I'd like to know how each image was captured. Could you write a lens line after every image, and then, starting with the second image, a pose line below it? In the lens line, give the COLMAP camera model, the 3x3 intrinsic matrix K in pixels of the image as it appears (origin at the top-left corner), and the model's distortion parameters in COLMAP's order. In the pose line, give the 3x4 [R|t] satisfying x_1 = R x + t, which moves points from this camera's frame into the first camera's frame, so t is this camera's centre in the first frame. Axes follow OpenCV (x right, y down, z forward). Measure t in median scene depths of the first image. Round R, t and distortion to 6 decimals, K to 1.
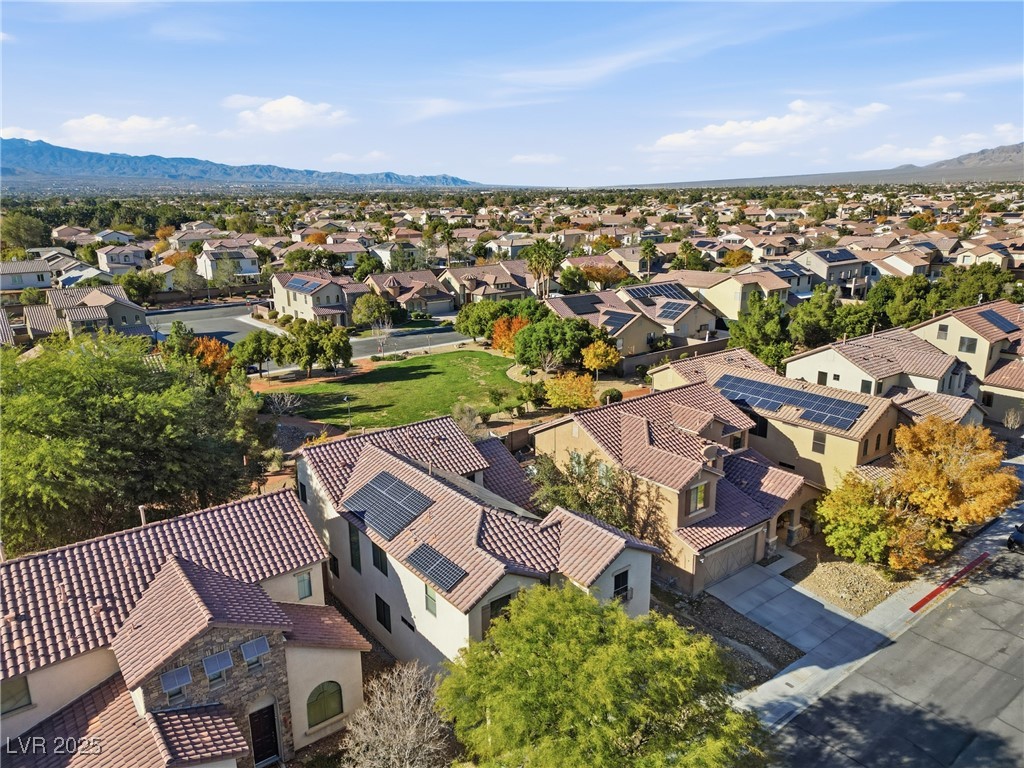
lens RADIAL K [[711.5, 0, 508.5], [0, 711.5, 388.1], [0, 0, 1]] dist [0.083088, -0.091327]
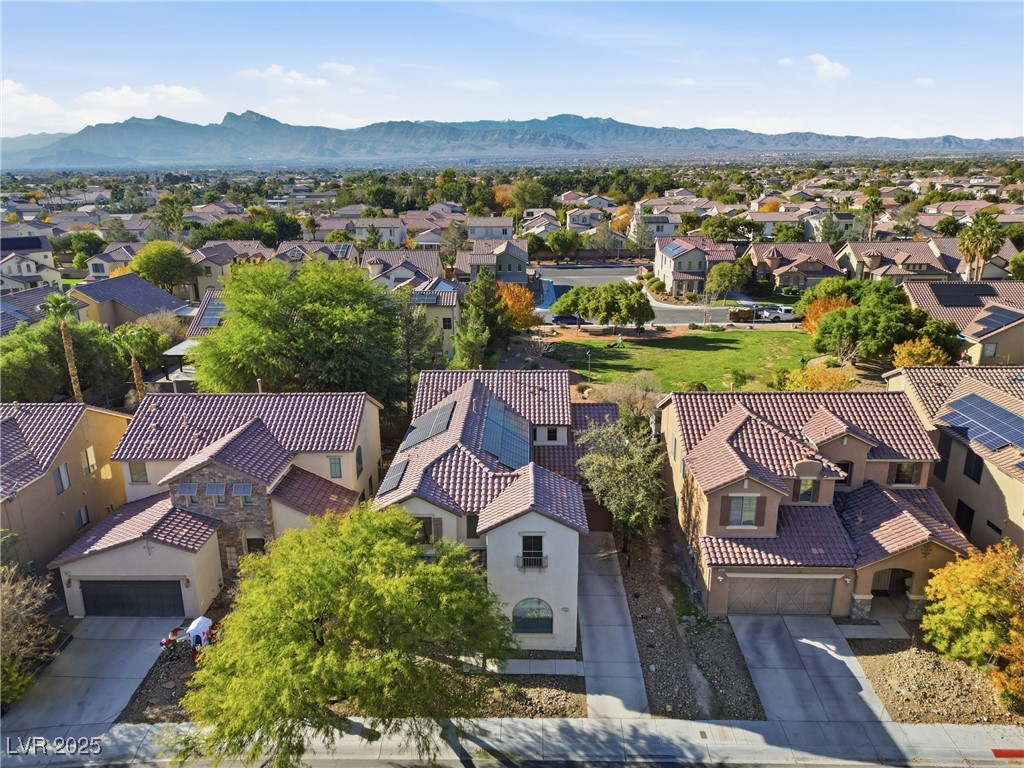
lens RADIAL K [[711.5, 0, 508.5], [0, 711.5, 388.1], [0, 0, 1]] dist [0.083088, -0.091327]
pose [[0.773993, 0.188866, -0.604371, 0.223342], [-0.165052, 0.981661, 0.095394, -0.009895], [0.611304, 0.025918, 0.790971, 0.064588]]
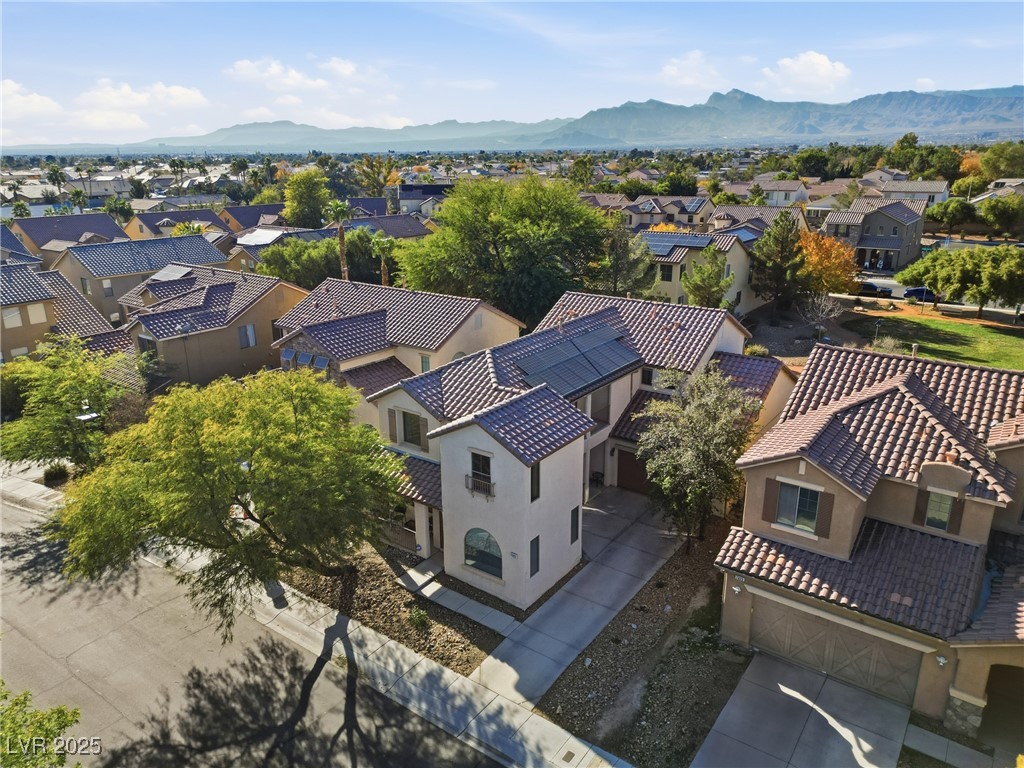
lens RADIAL K [[714.3, 0, 512.0], [0, 714.3, 384.0], [0, 0, 1]] dist [0.056018, -0.045884]
pose [[0.274279, 0.303603, -0.912467, 0.290822], [-0.247535, 0.939172, 0.238082, -0.008122], [0.929246, 0.160567, 0.332747, 0.241418]]
